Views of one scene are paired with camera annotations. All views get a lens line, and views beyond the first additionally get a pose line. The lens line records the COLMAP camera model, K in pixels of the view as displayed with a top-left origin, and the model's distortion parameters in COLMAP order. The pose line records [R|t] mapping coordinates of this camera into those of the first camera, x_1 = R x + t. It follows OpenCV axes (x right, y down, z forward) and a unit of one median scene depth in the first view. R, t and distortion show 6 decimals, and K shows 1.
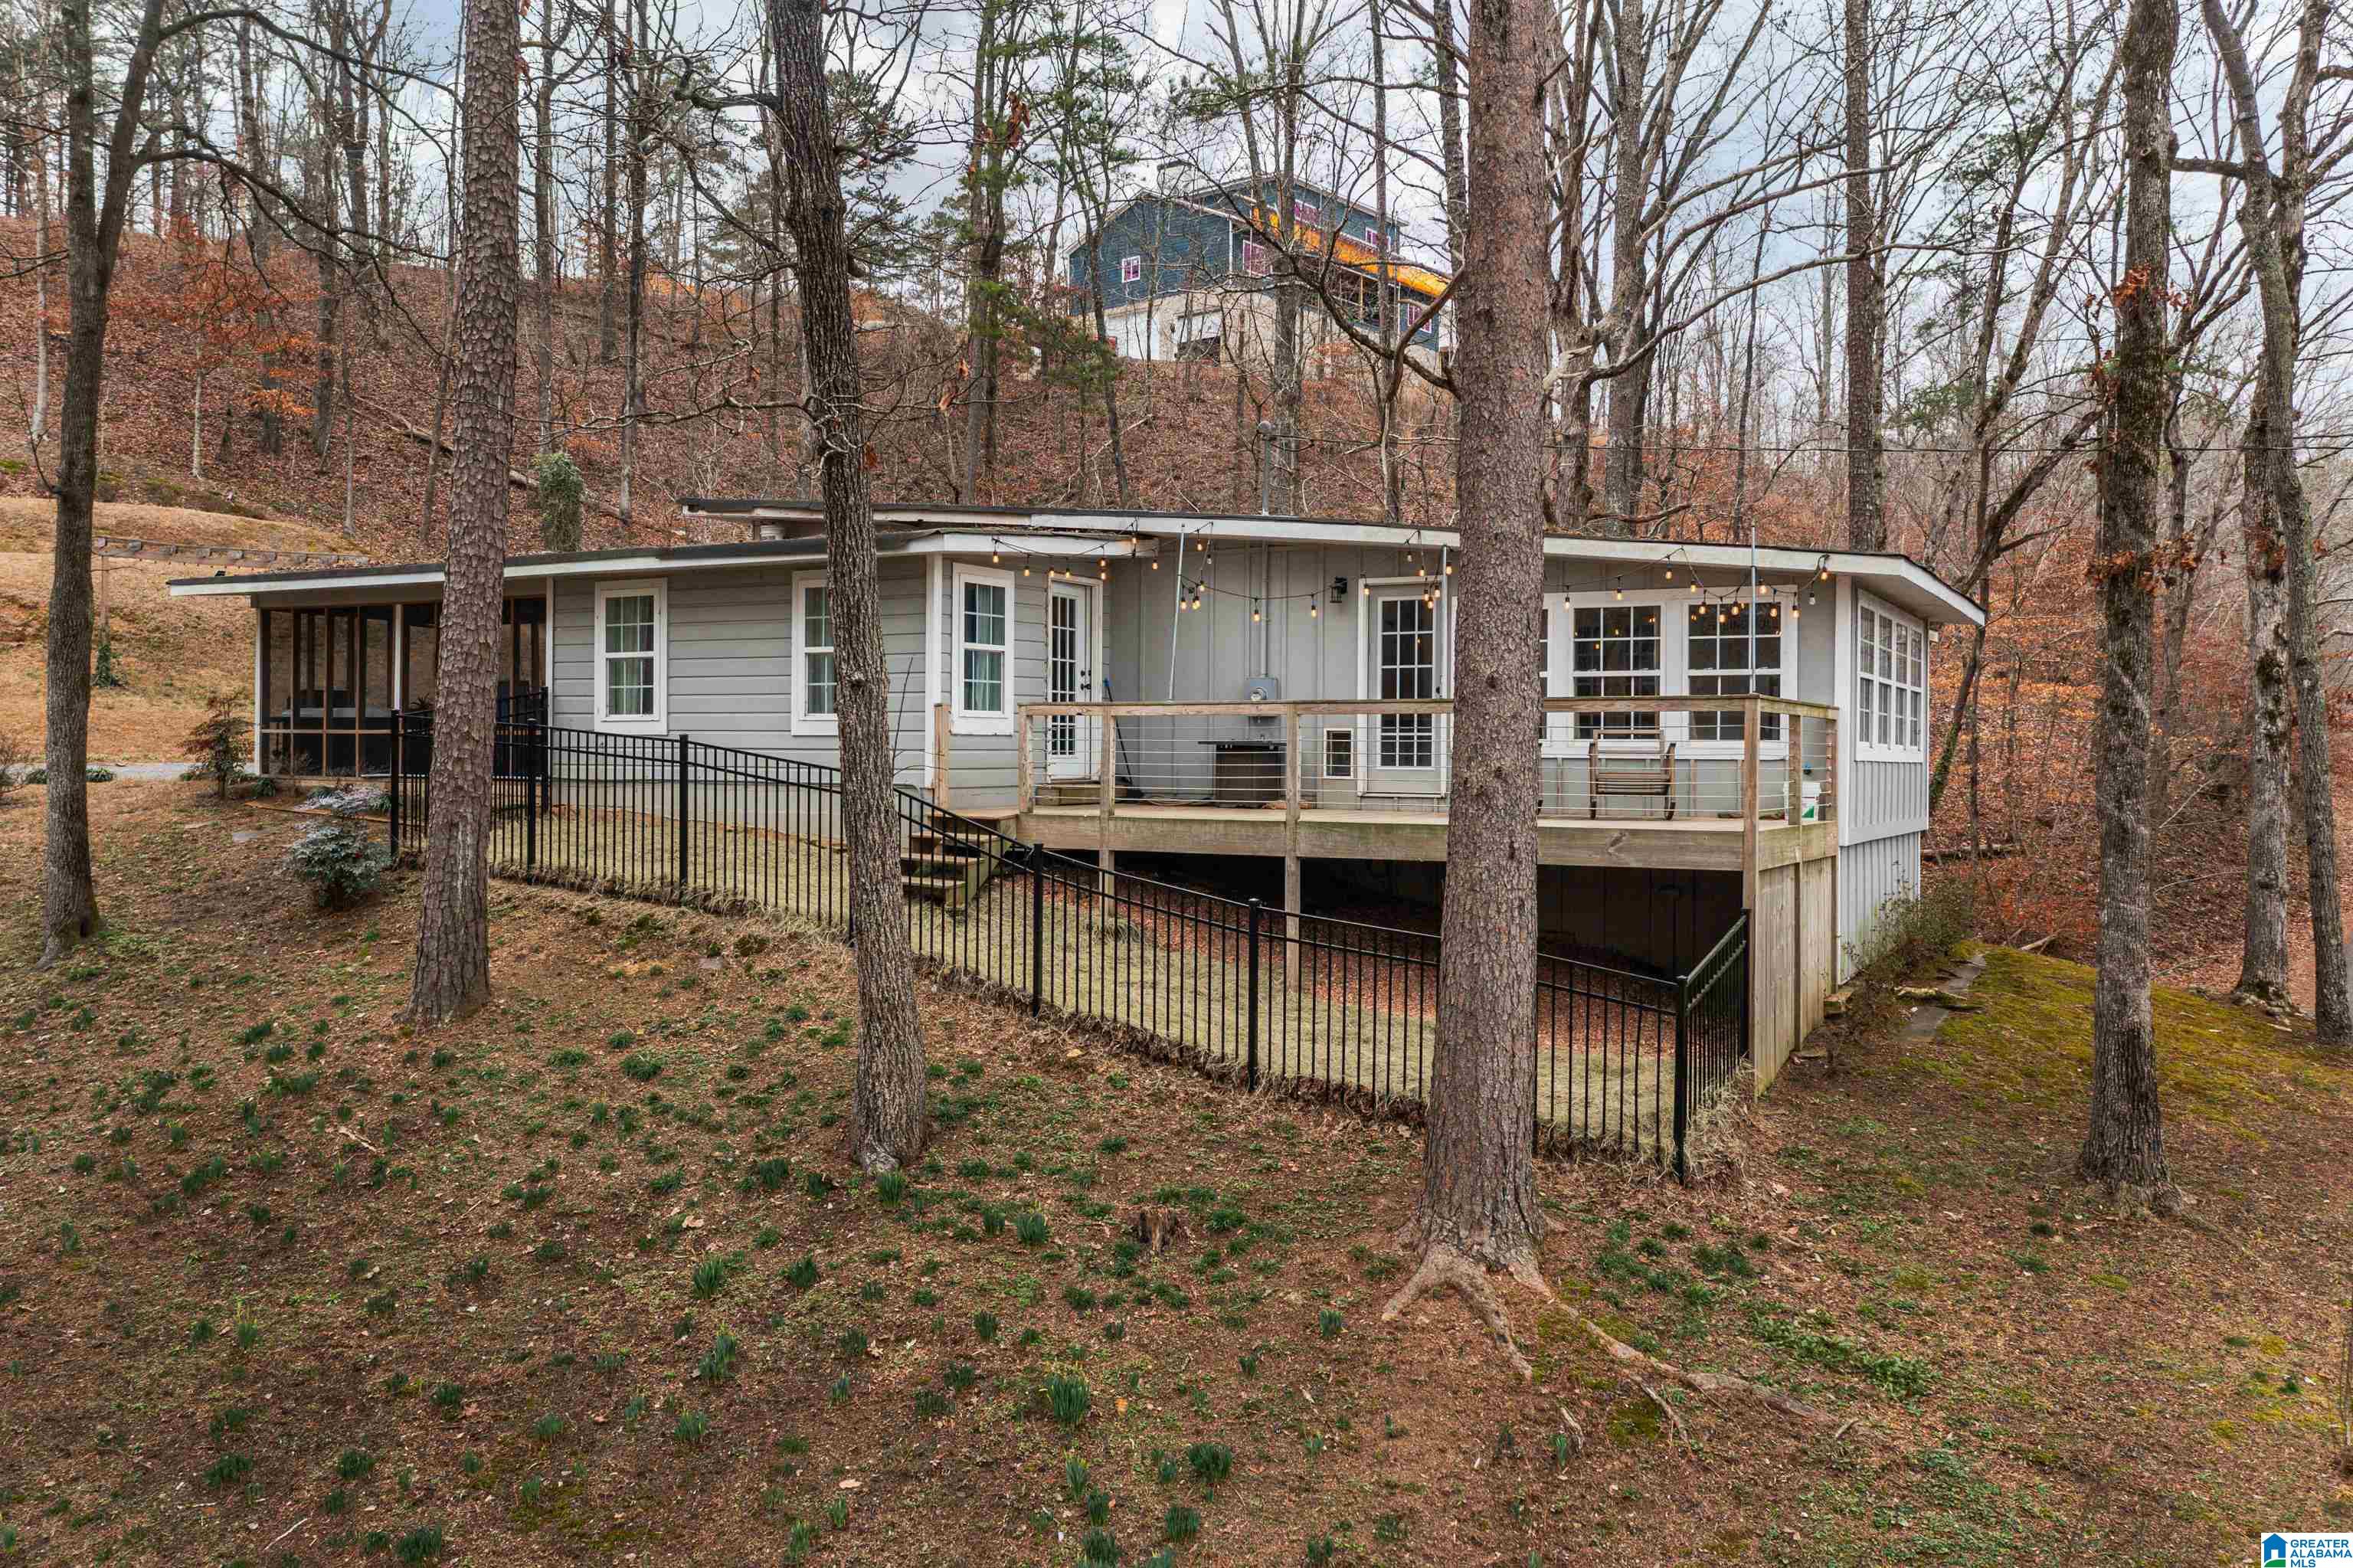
lens RADIAL K [[1906.5, 0, 1176.5], [0, 1906.5, 784.0], [0, 0, 1]] dist [-0.017323, -0.004997]
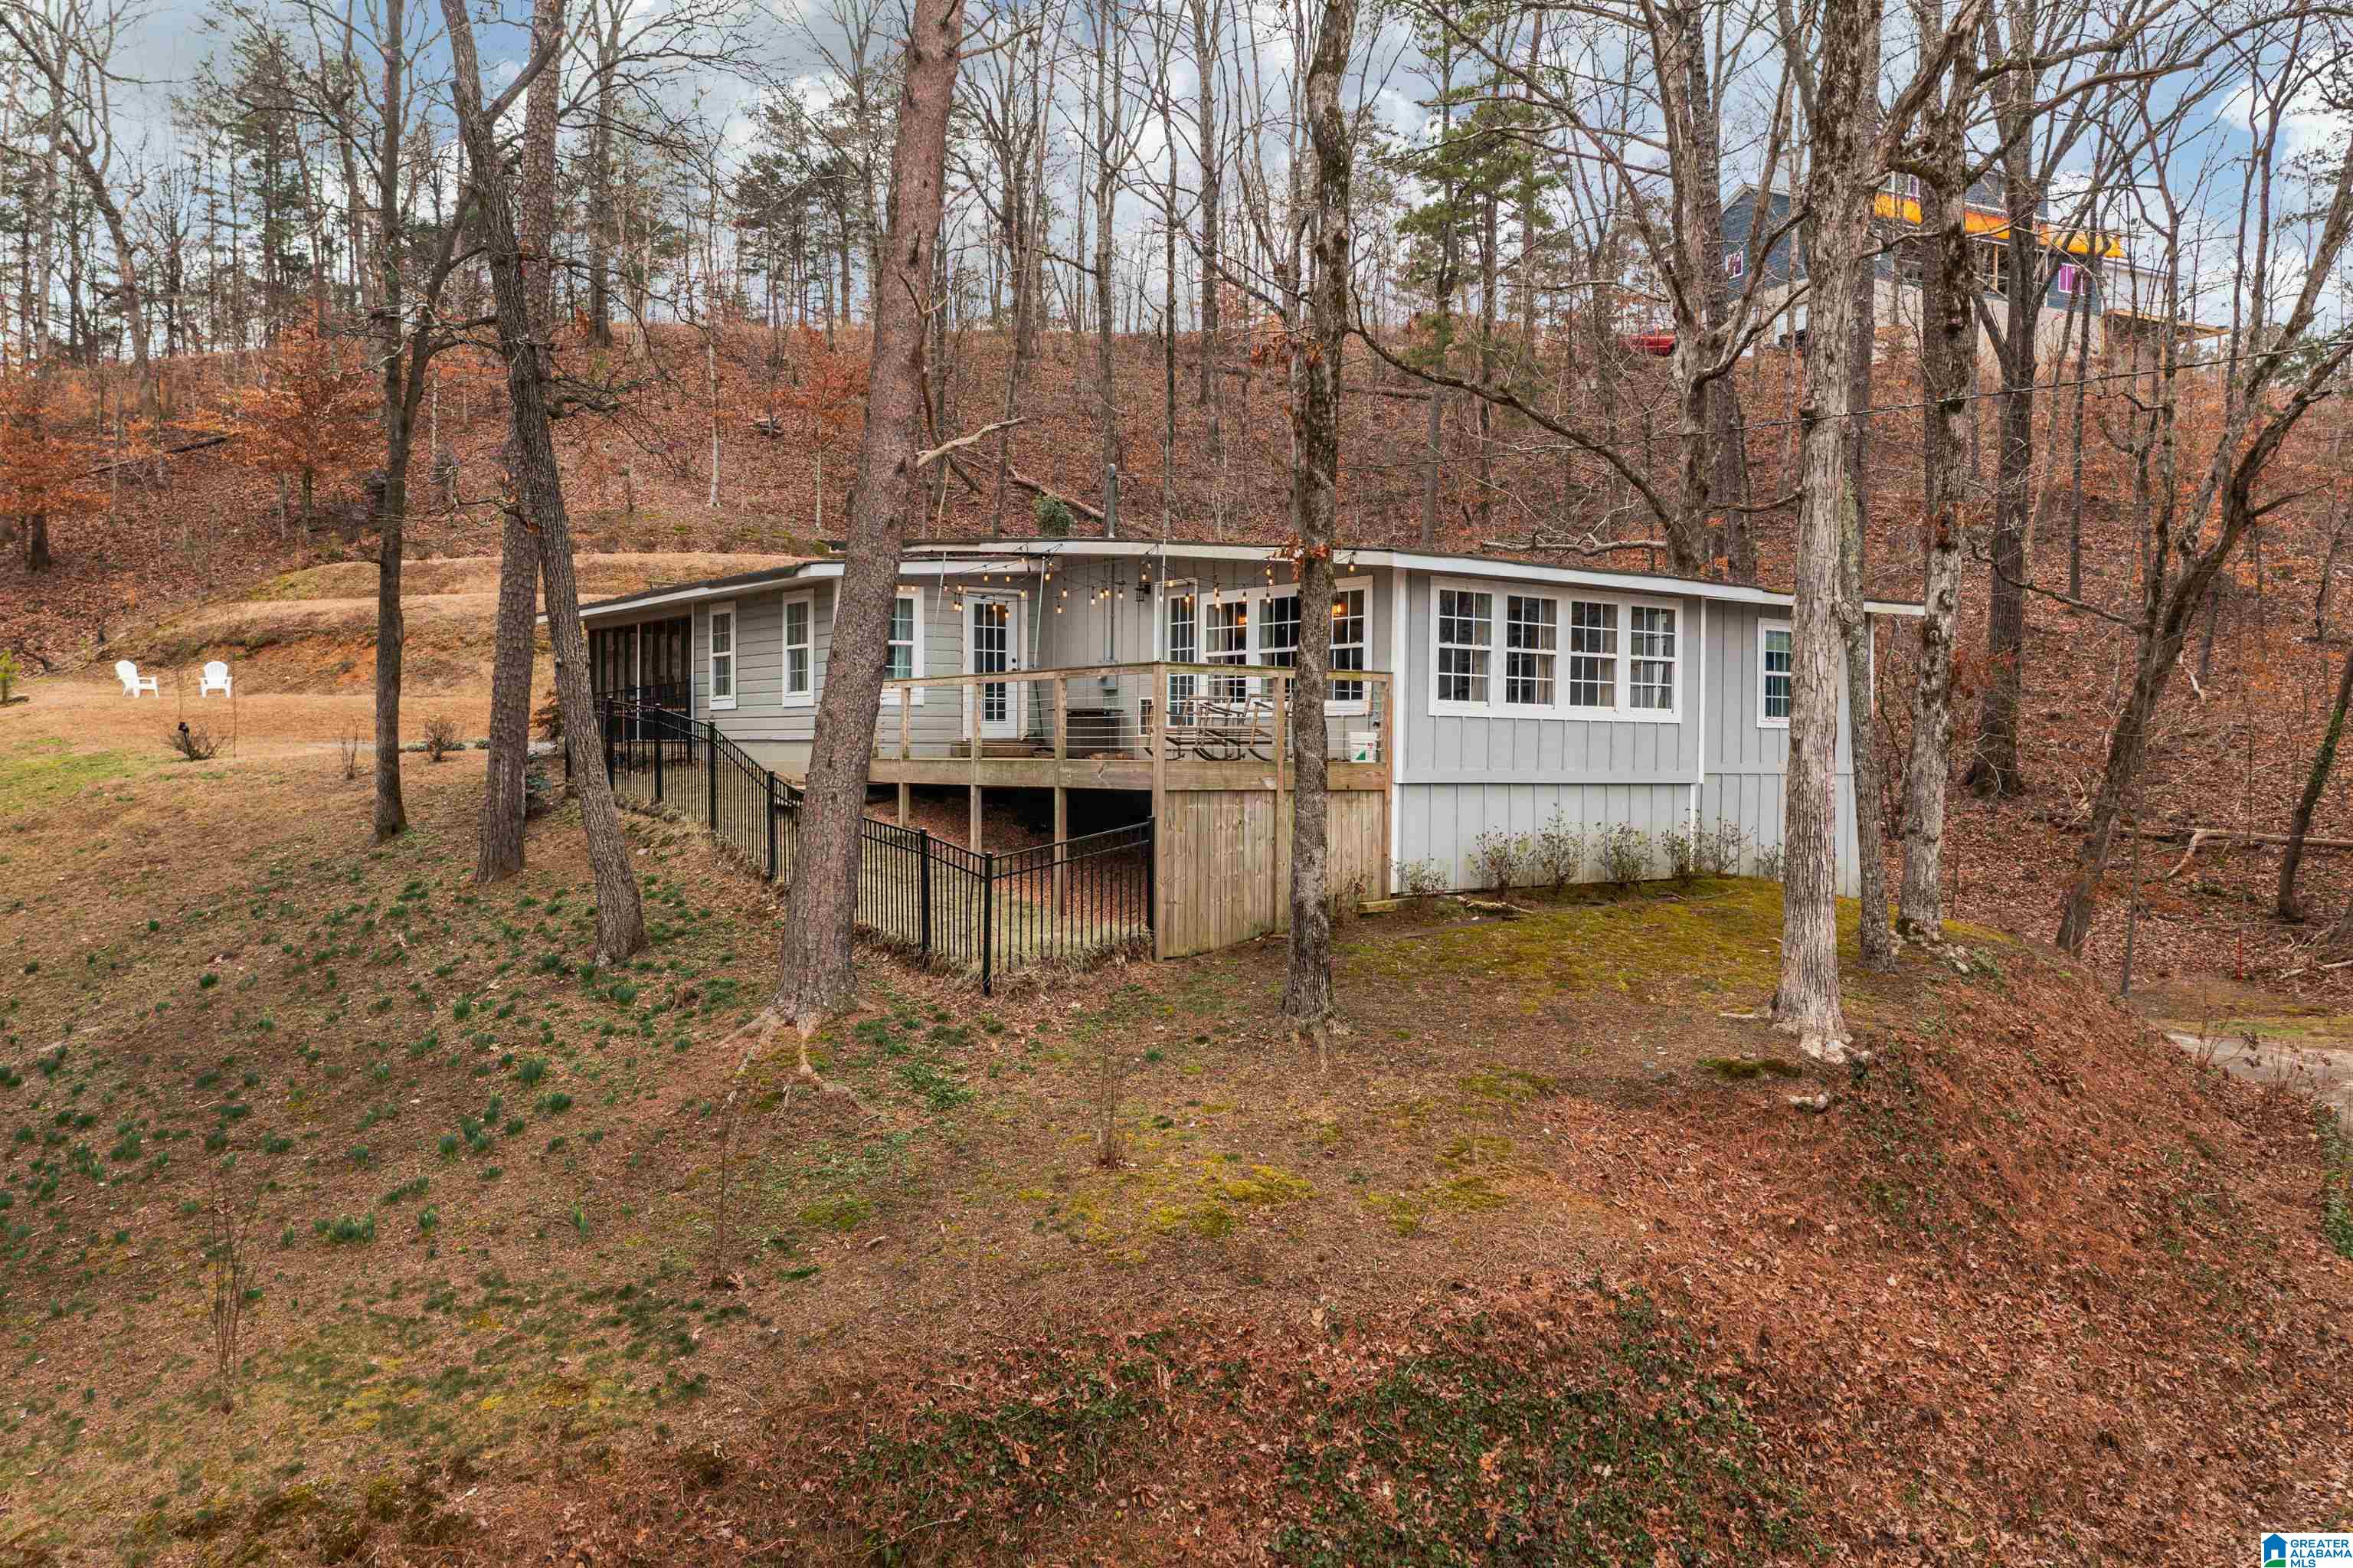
lens RADIAL K [[1861.1, 0, 1177.1], [0, 1861.1, 778.8], [0, 0, 1]] dist [-0.015042, -0.003002]
pose [[0.909198, 0.004861, -0.416335, 0.626524], [-0.005129, 0.999987, 0.000474, 0.024709], [0.416331, 0.001705, 0.909211, -0.141412]]
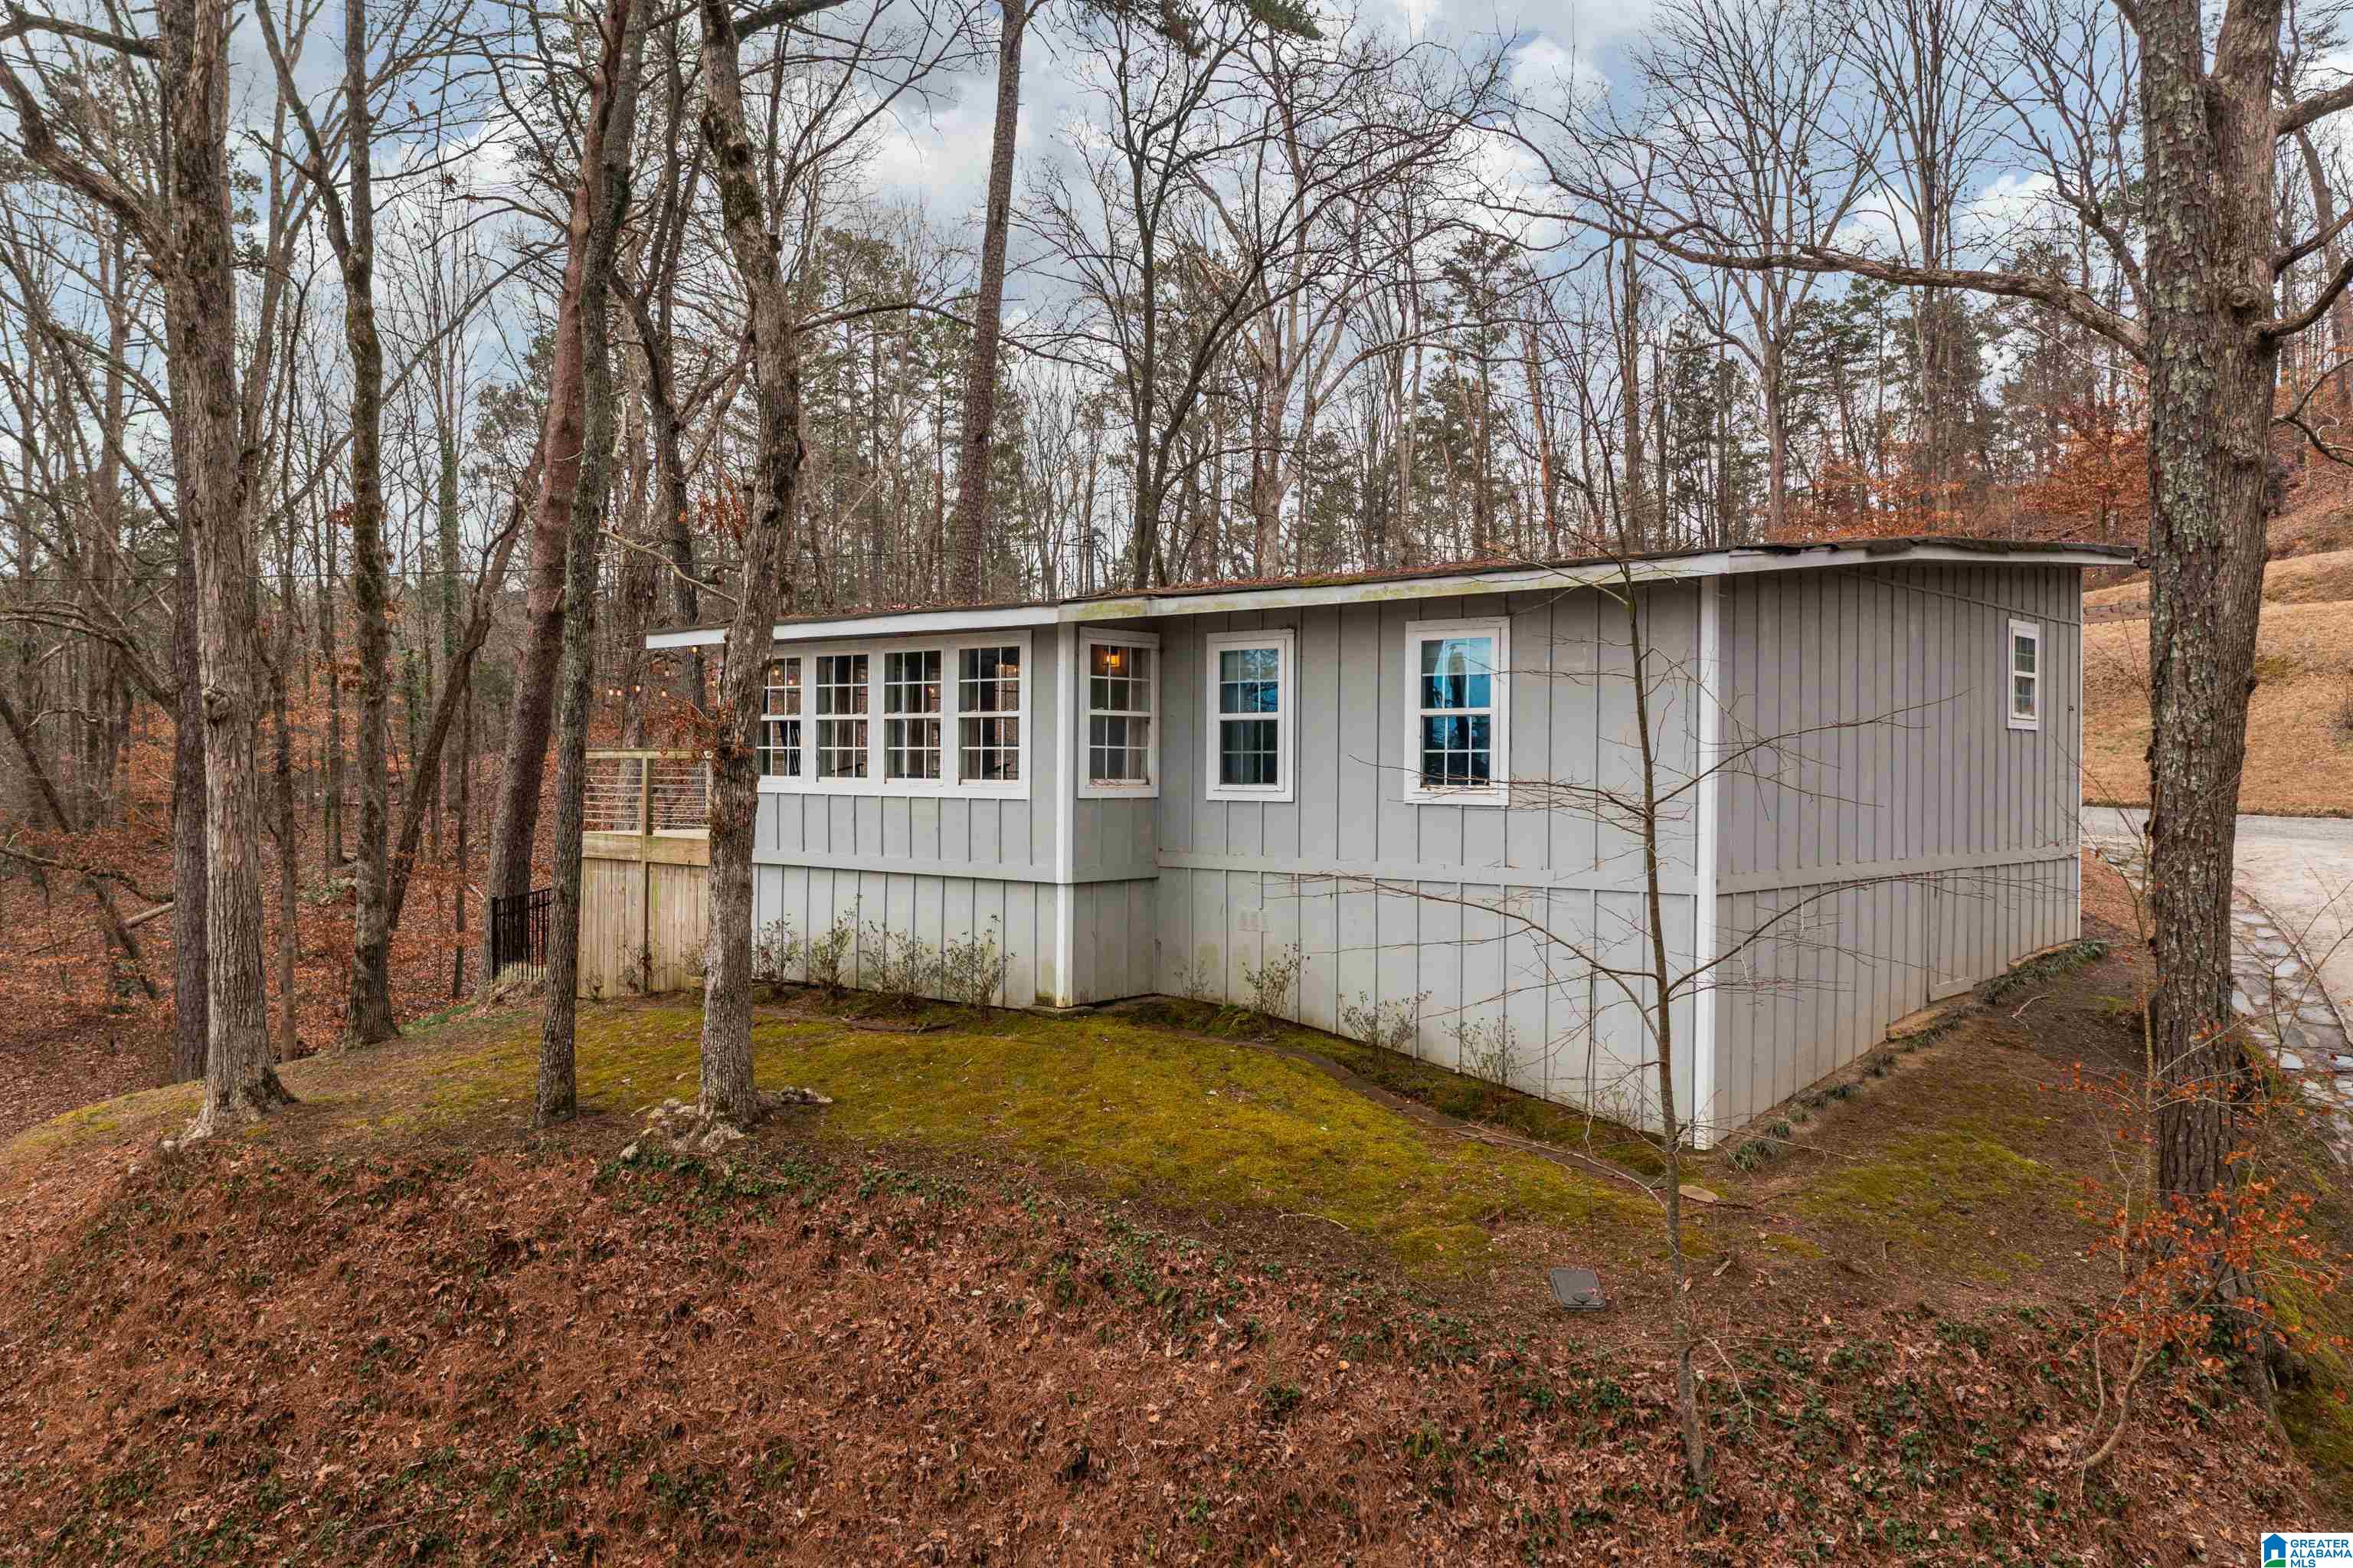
lens RADIAL K [[1865.6, 0, 1178.0], [0, 1865.6, 775.0], [0, 0, 1]] dist [-0.014337, -0.001841]
pose [[-0.145549, -0.058010, -0.987649, 1.280331], [-0.053703, 0.997271, -0.050661, 0.017164], [0.987892, 0.045666, -0.148267, 1.277094]]
